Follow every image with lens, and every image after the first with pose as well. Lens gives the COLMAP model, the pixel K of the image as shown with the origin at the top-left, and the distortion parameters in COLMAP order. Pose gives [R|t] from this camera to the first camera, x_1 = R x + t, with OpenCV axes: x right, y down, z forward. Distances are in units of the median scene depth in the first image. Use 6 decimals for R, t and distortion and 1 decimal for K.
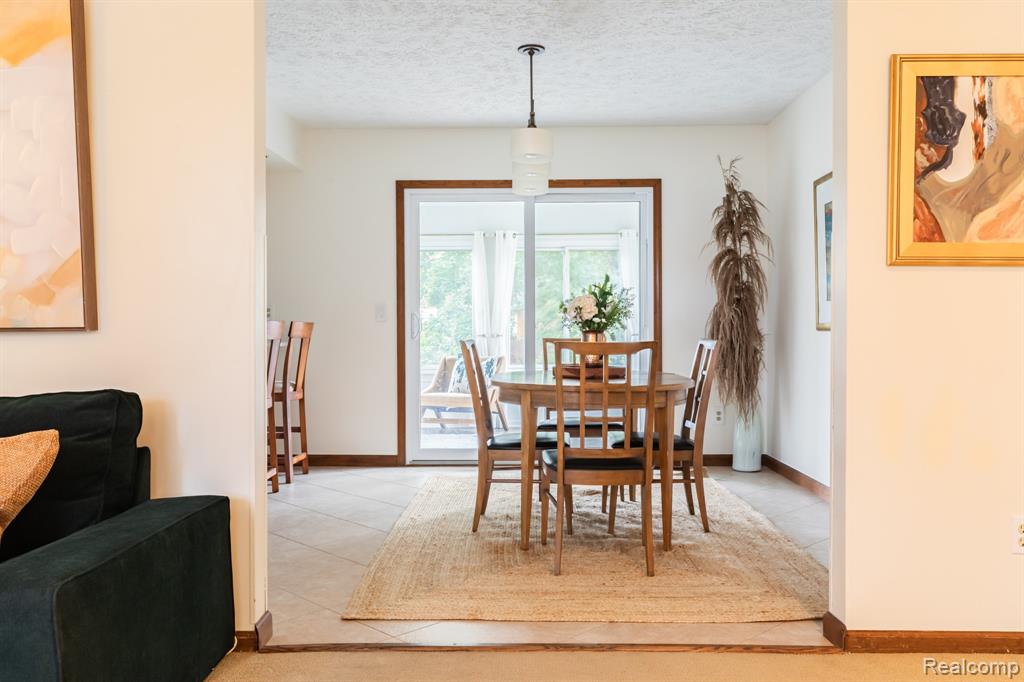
lens RADIAL K [[827.8, 0, 509.8], [0, 827.8, 343.8], [0, 0, 1]] dist [0.006886, 0.003276]
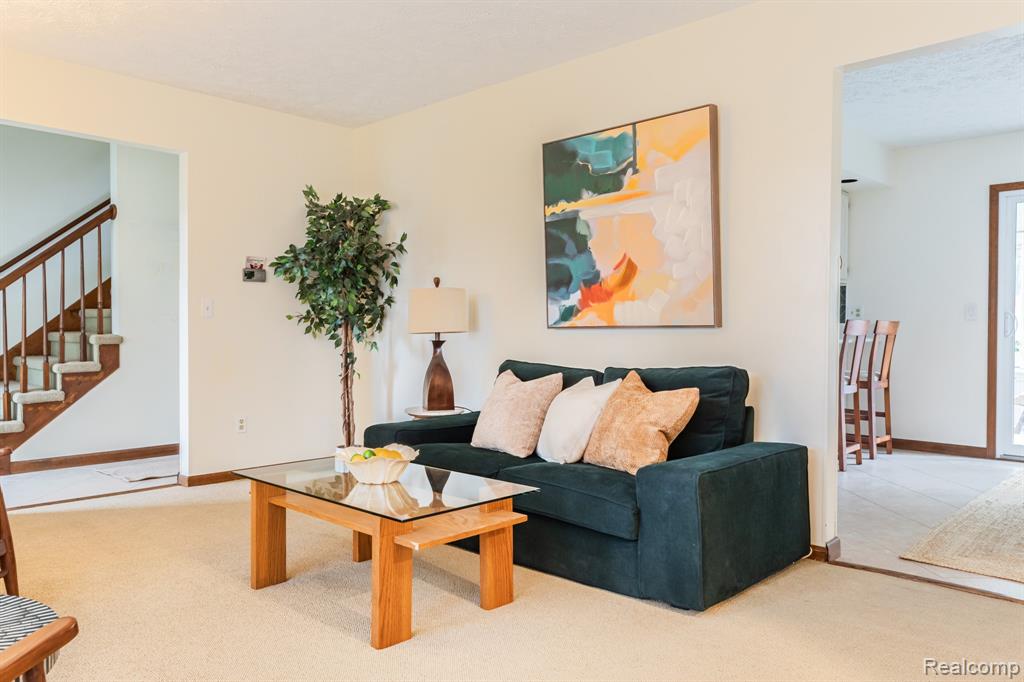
lens RADIAL K [[750.7, 0, 512.0], [0, 750.7, 341.0], [0, 0, 1]] dist [0.006688, 0.003792]
pose [[0.743216, 0.015331, -0.668876, 0.129195], [-0.014635, 0.999871, 0.006657, 0.005009], [0.668892, 0.004842, 0.743344, -0.263175]]
